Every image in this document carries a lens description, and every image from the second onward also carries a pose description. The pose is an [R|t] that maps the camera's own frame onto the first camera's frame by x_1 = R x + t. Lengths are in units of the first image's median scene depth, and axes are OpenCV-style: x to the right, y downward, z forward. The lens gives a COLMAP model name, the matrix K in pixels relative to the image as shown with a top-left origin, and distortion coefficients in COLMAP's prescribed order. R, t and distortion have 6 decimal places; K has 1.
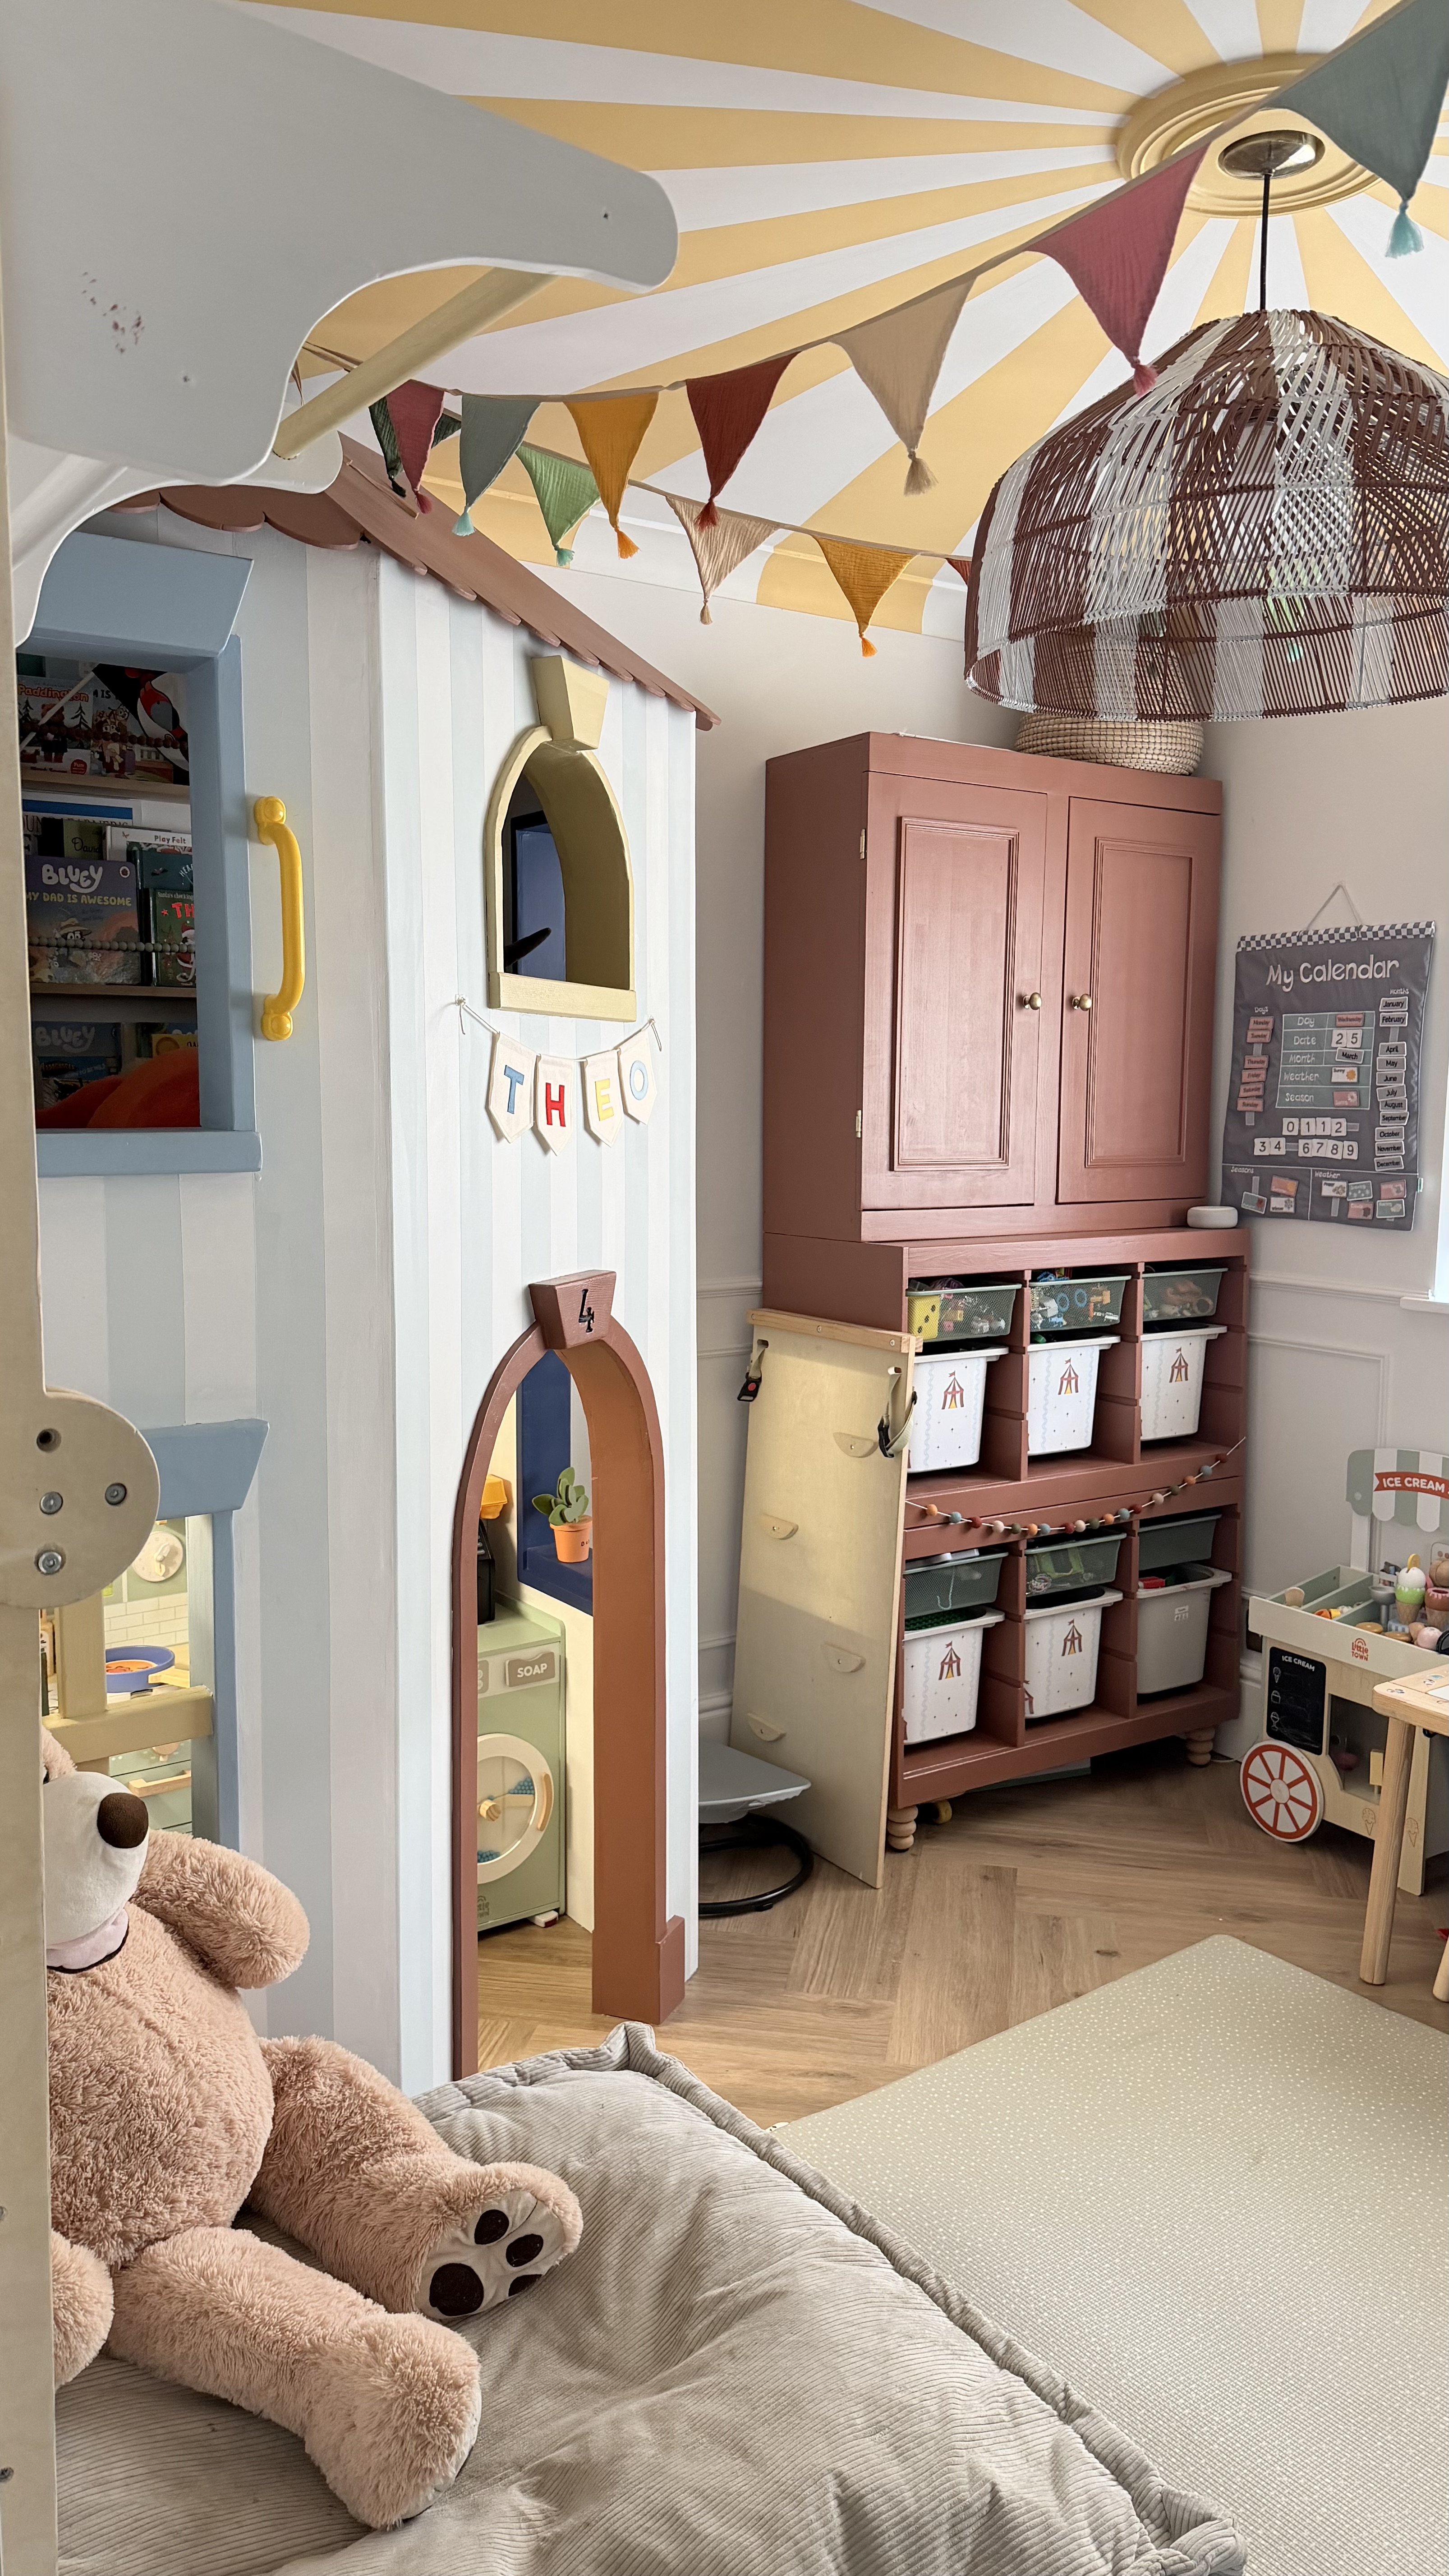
lens RADIAL K [[1816.5, 0, 692.0], [0, 1816.5, 1291.3], [0, 0, 1]] dist [0.145573, -0.281446]
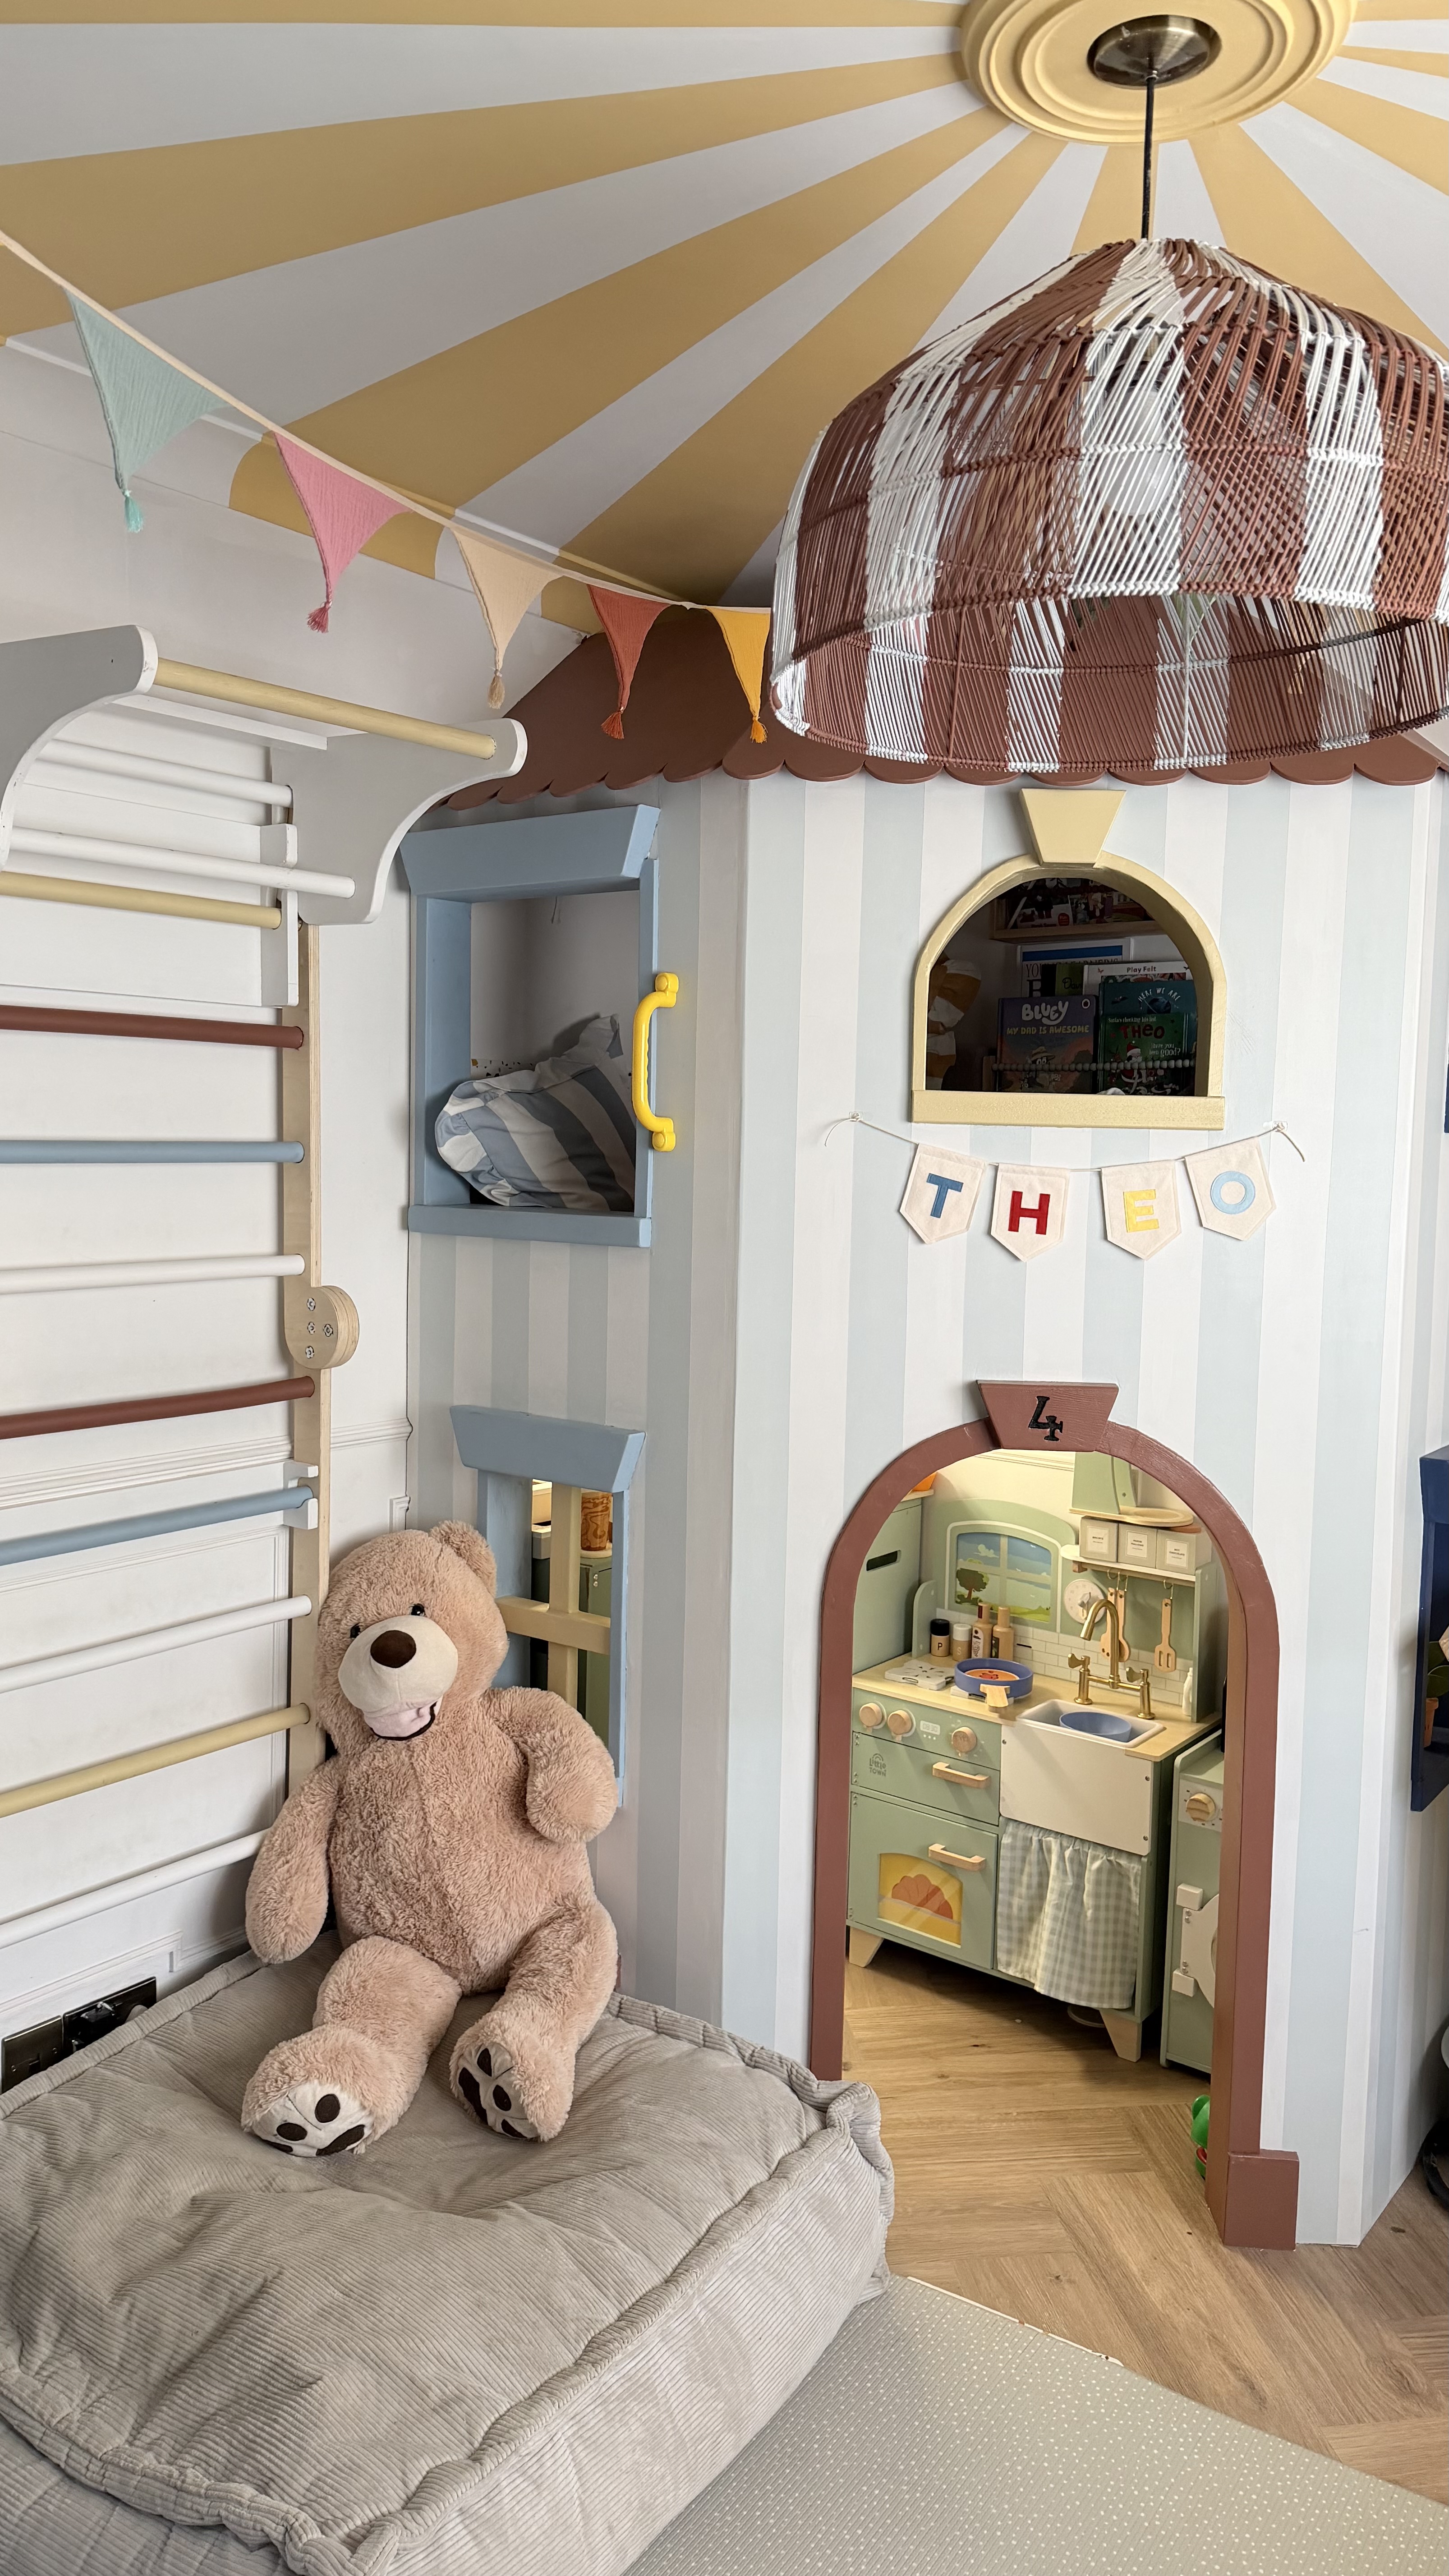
lens RADIAL K [[1796.3, 0, 724.5], [0, 1796.3, 1288.0], [0, 0, 1]] dist [0.150328, -0.278706]
pose [[0.316233, 0.082620, -0.945077, 0.562687], [-0.131606, 0.990389, 0.042545, -0.054473], [0.939509, 0.110924, 0.324067, 0.345714]]
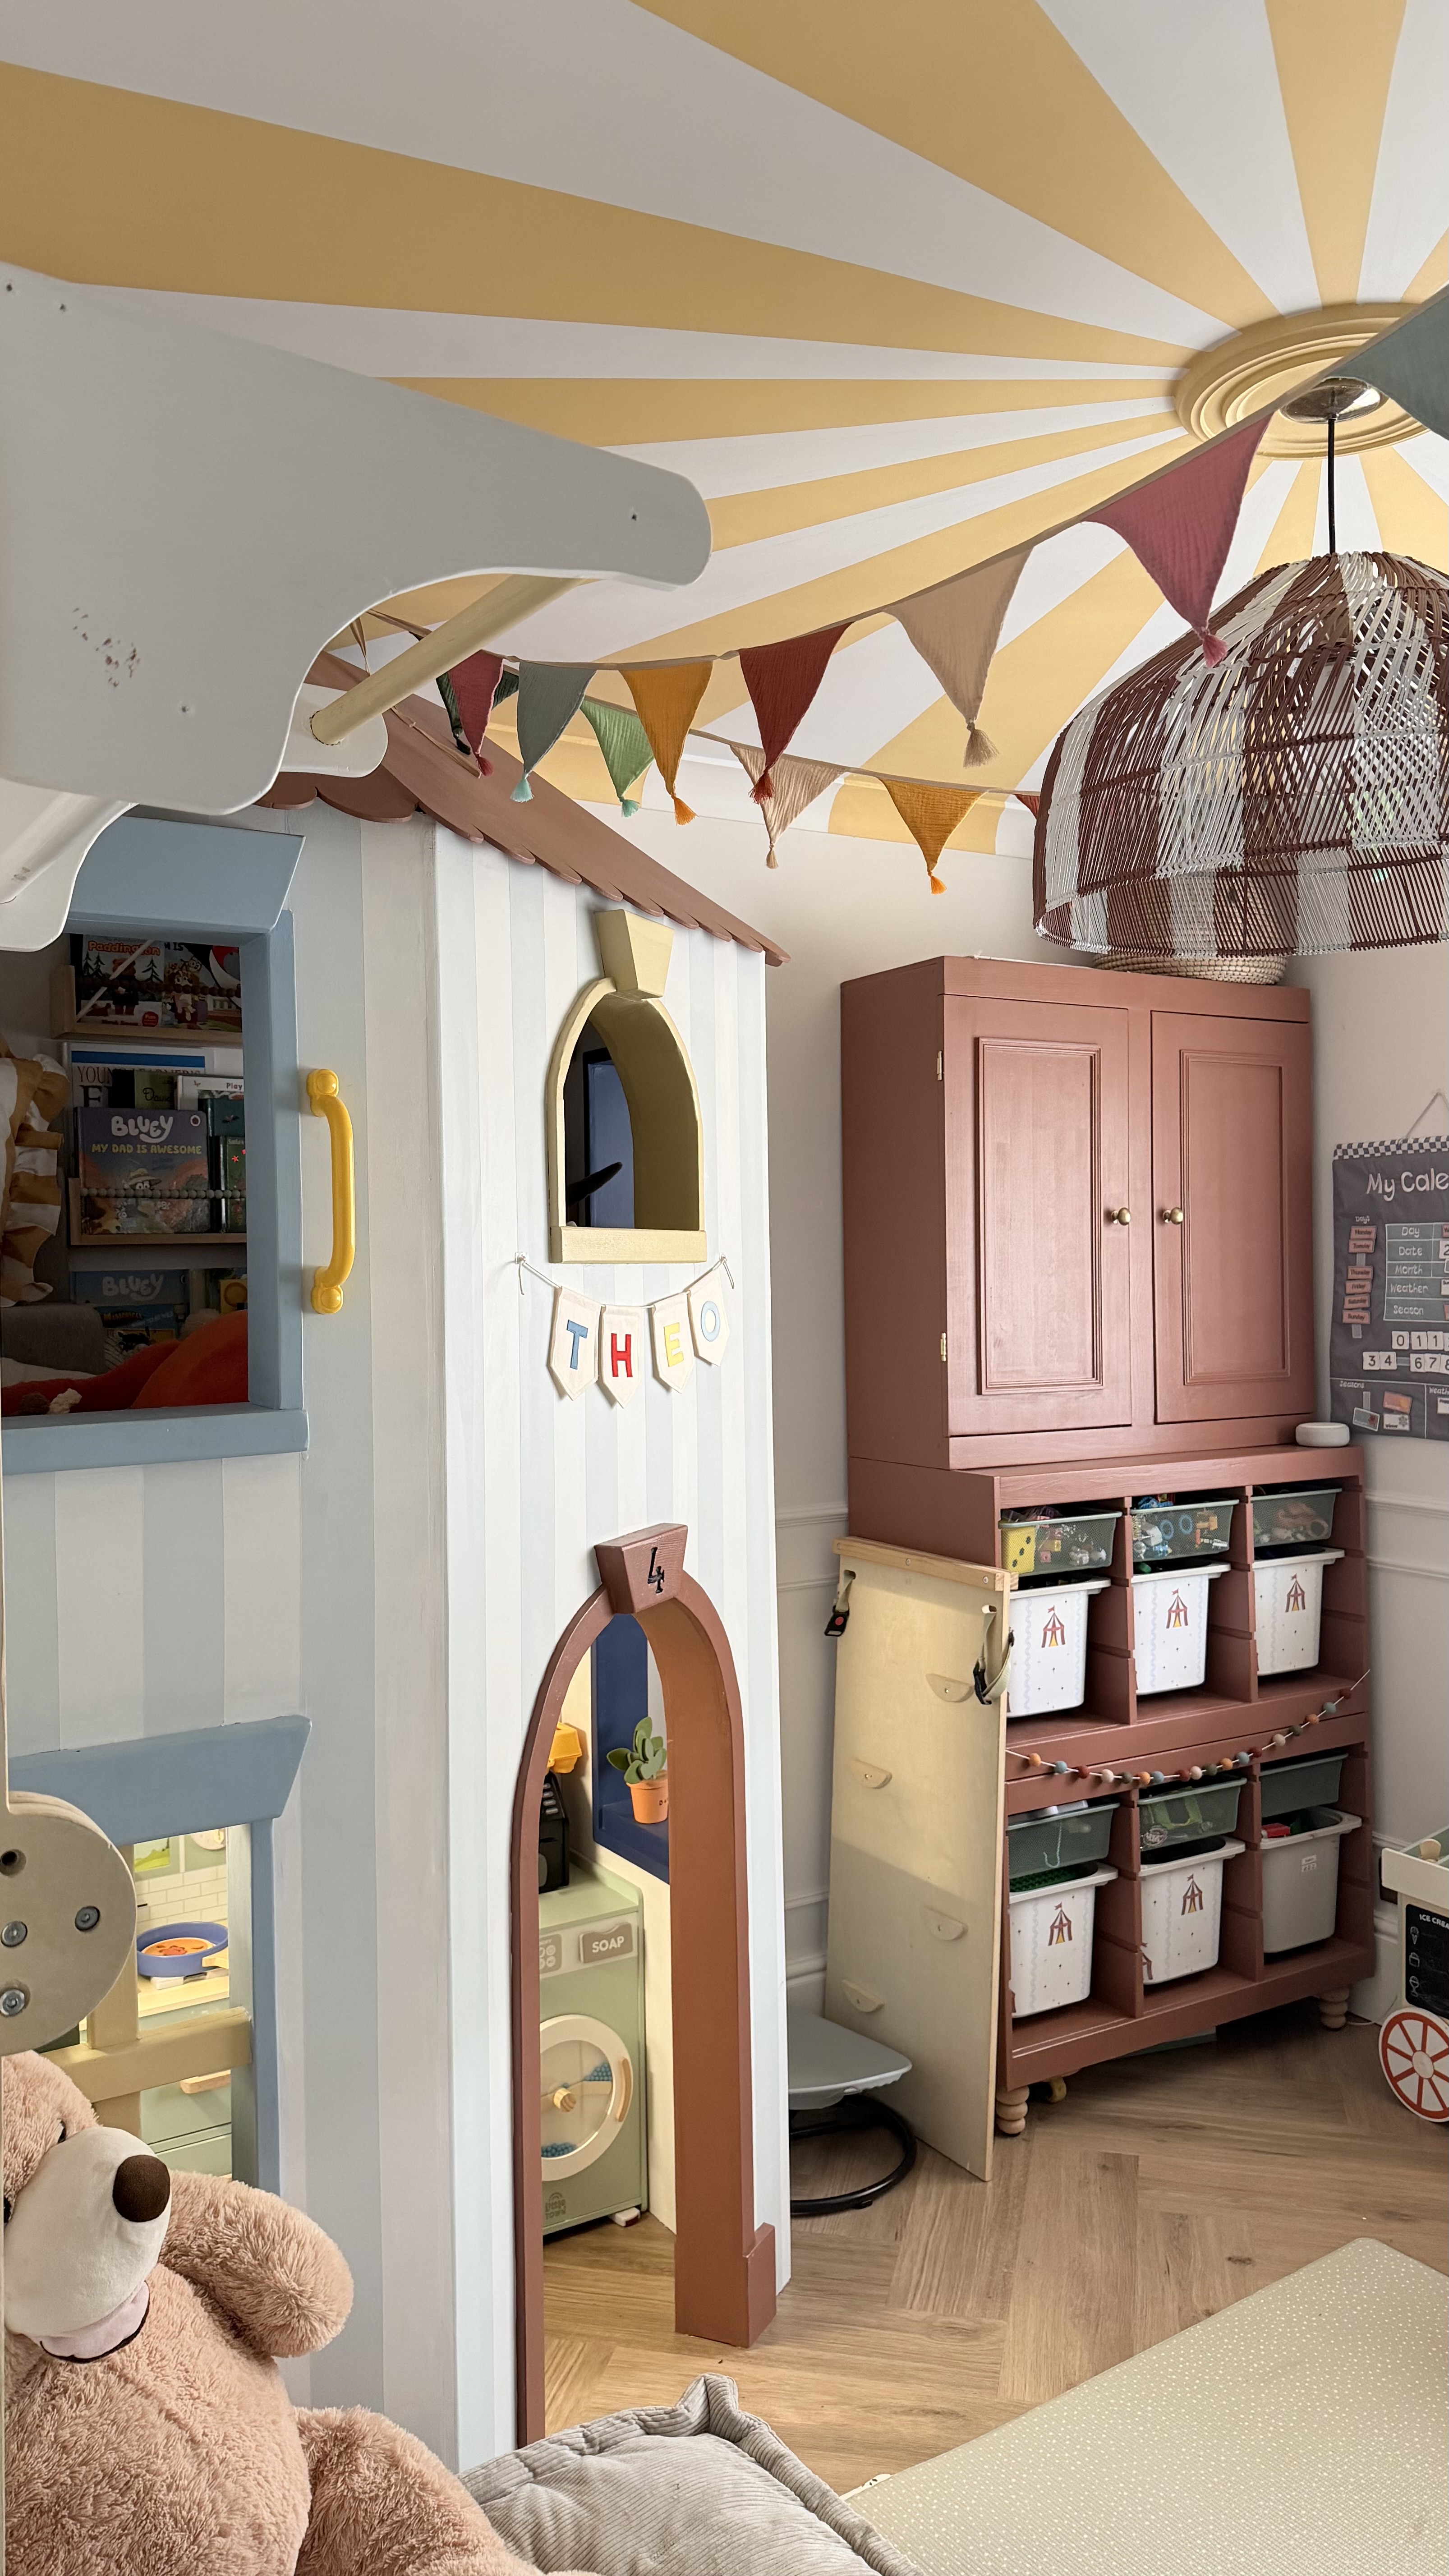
lens RADIAL K [[1816.5, 0, 692.0], [0, 1816.5, 1291.3], [0, 0, 1]] dist [0.145573, -0.281446]
pose [[0.998556, -0.016902, -0.050992, 0.007906], [0.011881, 0.995193, -0.097207, -0.028395], [0.052390, 0.096460, 0.993957, 0.028898]]
